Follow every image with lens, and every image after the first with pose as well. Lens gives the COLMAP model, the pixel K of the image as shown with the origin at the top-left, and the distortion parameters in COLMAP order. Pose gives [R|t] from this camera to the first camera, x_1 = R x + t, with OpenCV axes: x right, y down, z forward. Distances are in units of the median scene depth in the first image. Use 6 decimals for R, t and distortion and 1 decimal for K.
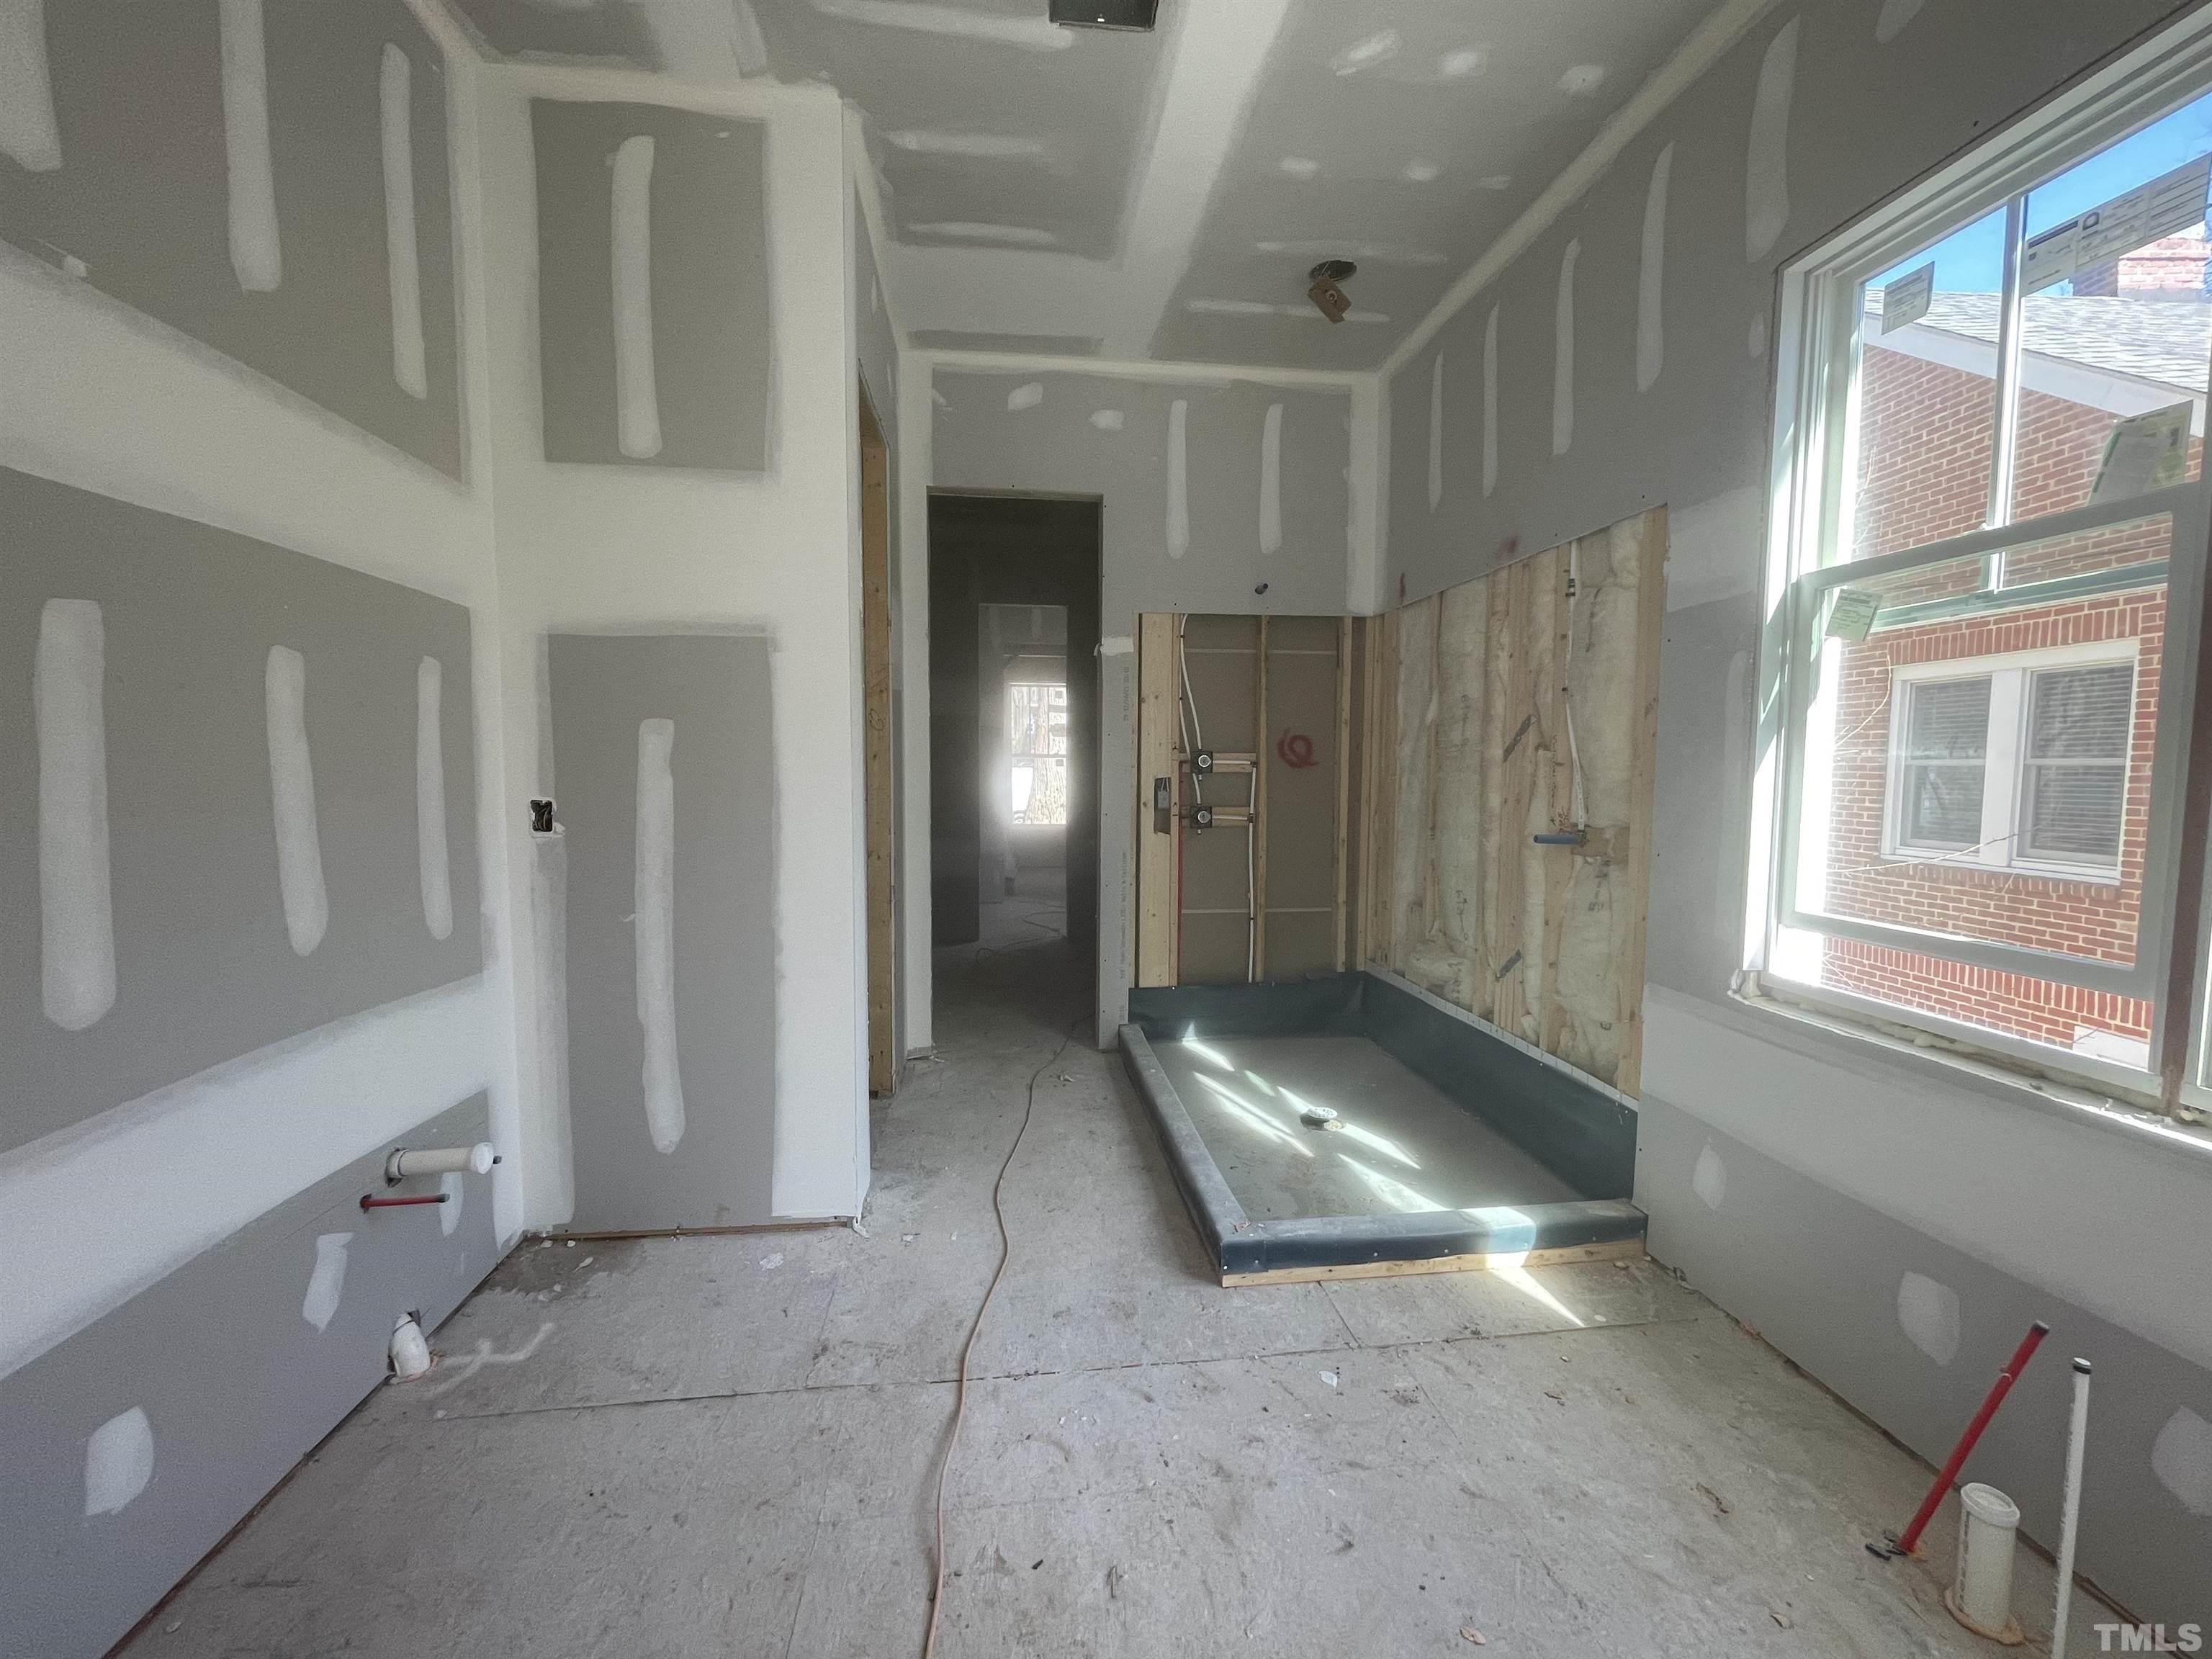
lens RADIAL K [[894.3, 0, 1102.0], [0, 894.3, 831.7], [0, 0, 1]] dist [-0.000936, -0.000146]
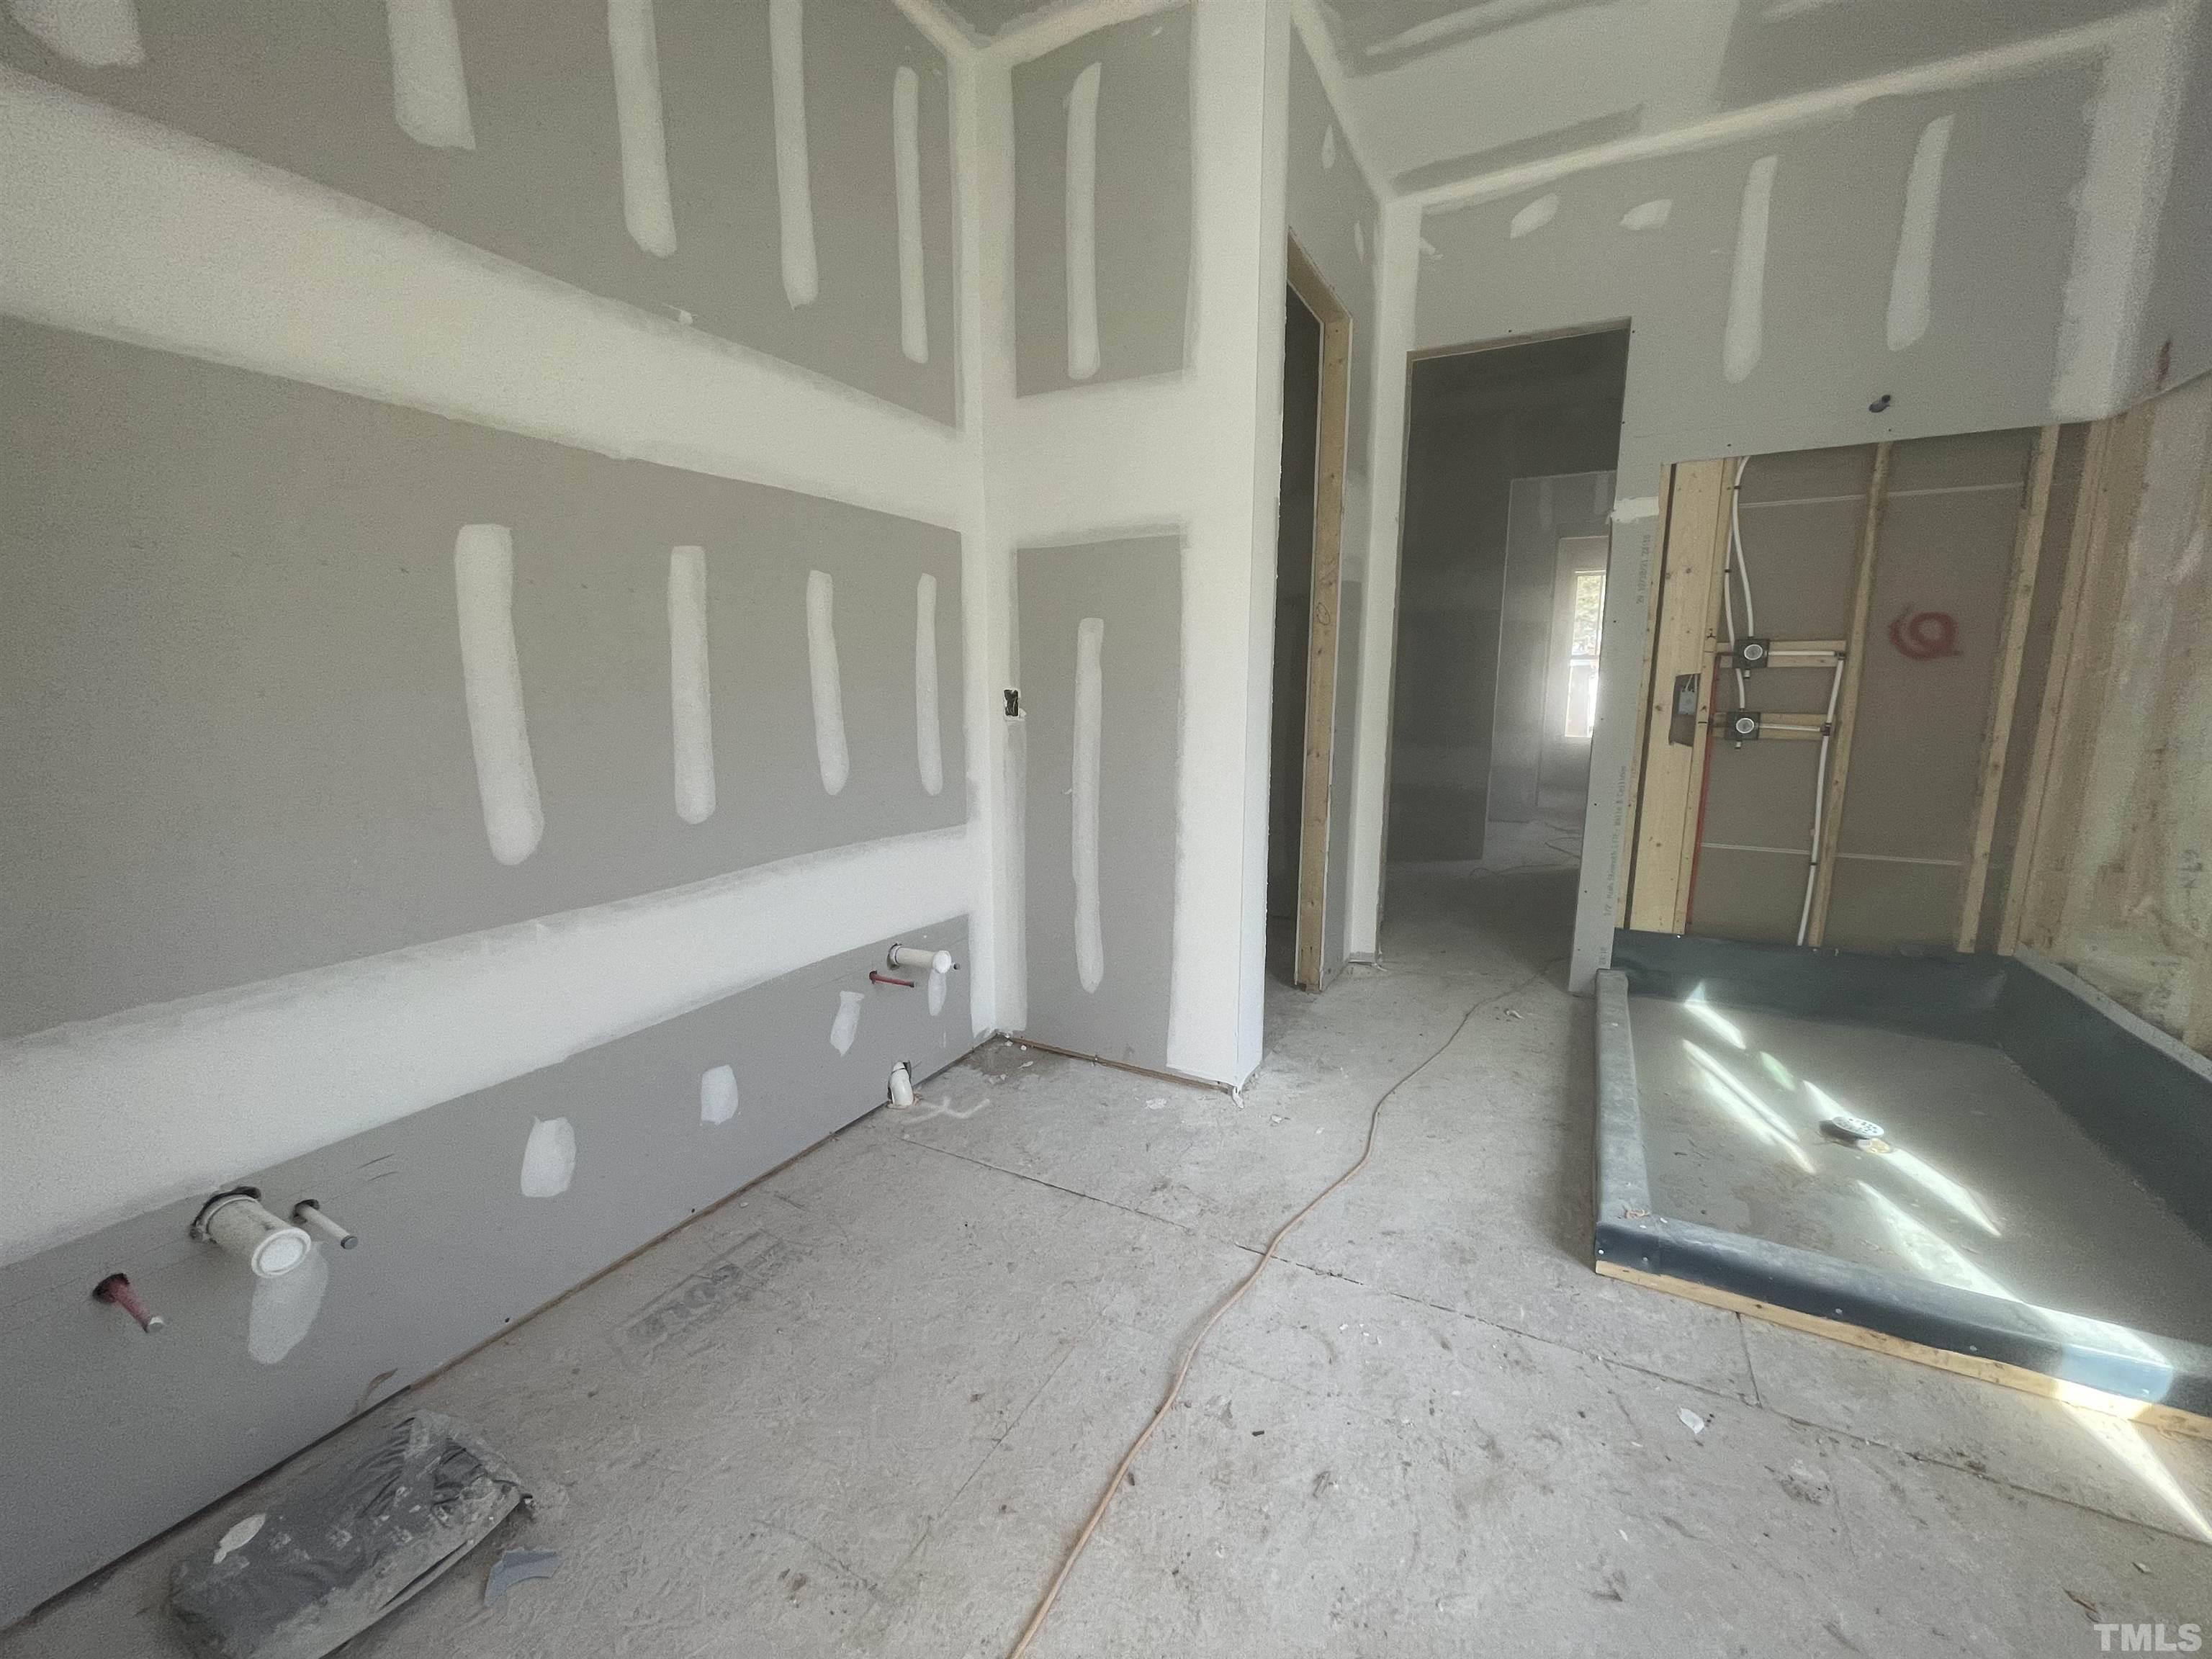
lens RADIAL K [[894.3, 0, 1102.8], [0, 894.3, 830.6], [0, 0, 1]] dist [-0.000936, -0.000146]
pose [[0.814570, 0.094346, -0.572342, 0.190736], [-0.037364, 0.993169, 0.110539, 0.015988], [0.578861, -0.068657, 0.812531, 0.068496]]
